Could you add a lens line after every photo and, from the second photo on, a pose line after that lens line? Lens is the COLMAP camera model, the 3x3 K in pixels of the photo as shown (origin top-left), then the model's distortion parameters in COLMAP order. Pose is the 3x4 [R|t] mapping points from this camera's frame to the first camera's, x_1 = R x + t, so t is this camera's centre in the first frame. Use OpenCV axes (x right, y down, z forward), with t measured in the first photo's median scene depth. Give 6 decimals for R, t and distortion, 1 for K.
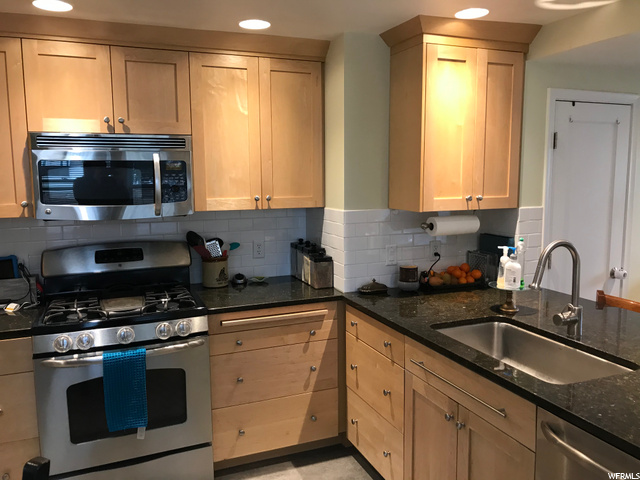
lens RADIAL K [[523.3, 0, 315.1], [0, 523.3, 231.9], [0, 0, 1]] dist [0.034211, -0.037406]
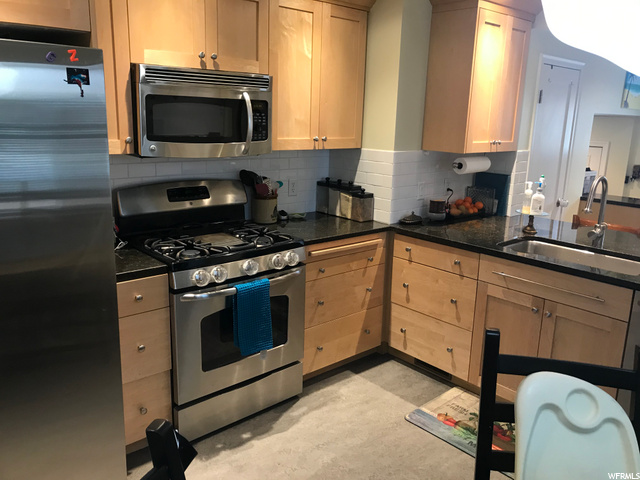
lens RADIAL K [[523.3, 0, 313.2], [0, 523.3, 231.7], [0, 0, 1]] dist [0.034211, -0.037406]
pose [[0.942735, -0.037786, 0.331396, -0.524223], [0.000920, 0.993853, 0.110702, 0.006523], [-0.333541, -0.104058, 0.936975, -0.024893]]
